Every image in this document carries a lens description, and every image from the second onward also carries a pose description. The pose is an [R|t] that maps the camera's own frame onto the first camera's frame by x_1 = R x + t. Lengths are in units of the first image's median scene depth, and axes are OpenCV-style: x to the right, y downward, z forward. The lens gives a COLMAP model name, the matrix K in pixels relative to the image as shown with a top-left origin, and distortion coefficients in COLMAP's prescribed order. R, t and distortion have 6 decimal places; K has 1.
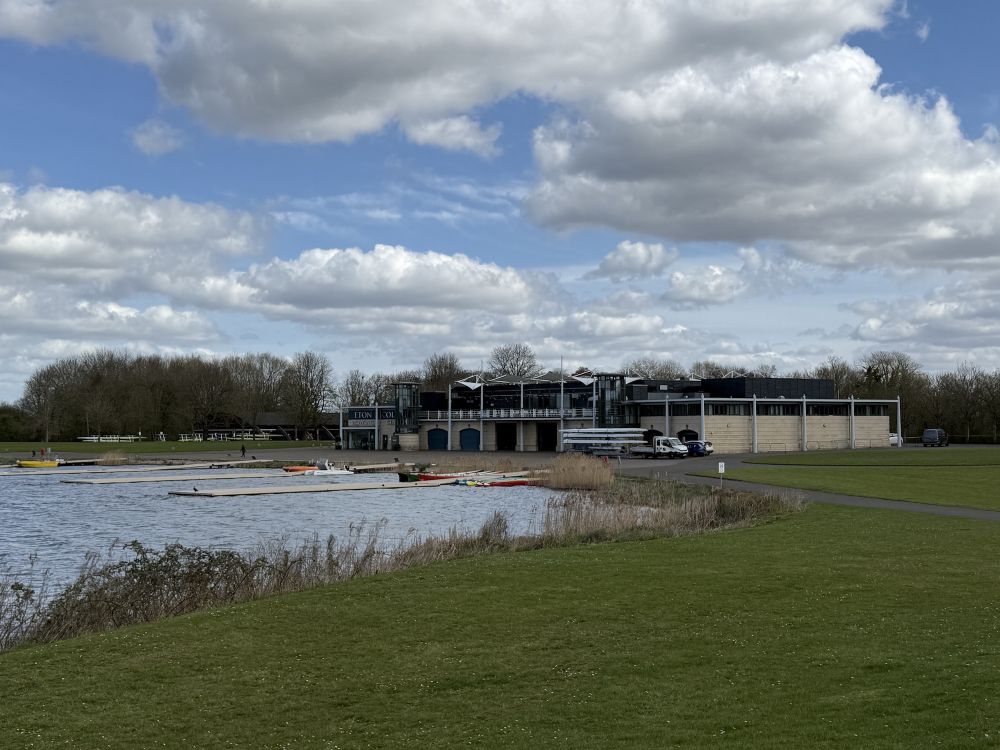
lens RADIAL K [[1862.4, 0, 500.0], [0, 1862.4, 375.0], [0, 0, 1]] dist [0.261126, -0.140995]
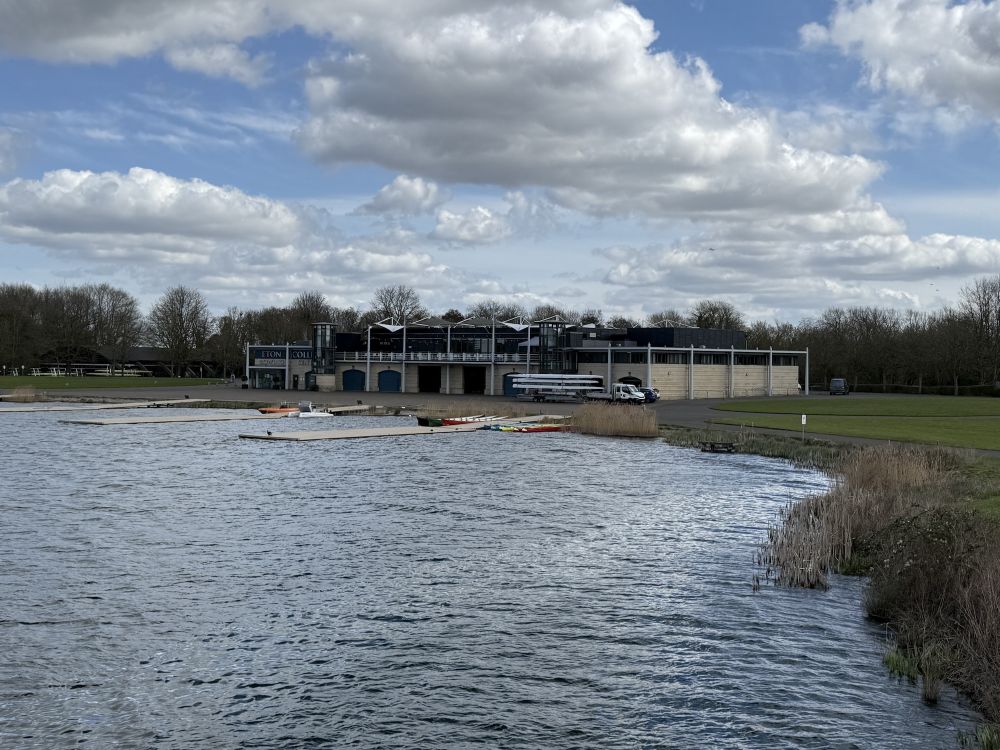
lens RADIAL K [[1862.4, 0, 500.0], [0, 1862.4, 375.0], [0, 0, 1]] dist [0.261126, -0.140995]
pose [[0.962520, 0.014993, 0.270795, -0.154331], [-0.026378, 0.998912, 0.038454, -0.006172], [-0.269924, -0.044156, 0.961869, 0.004097]]
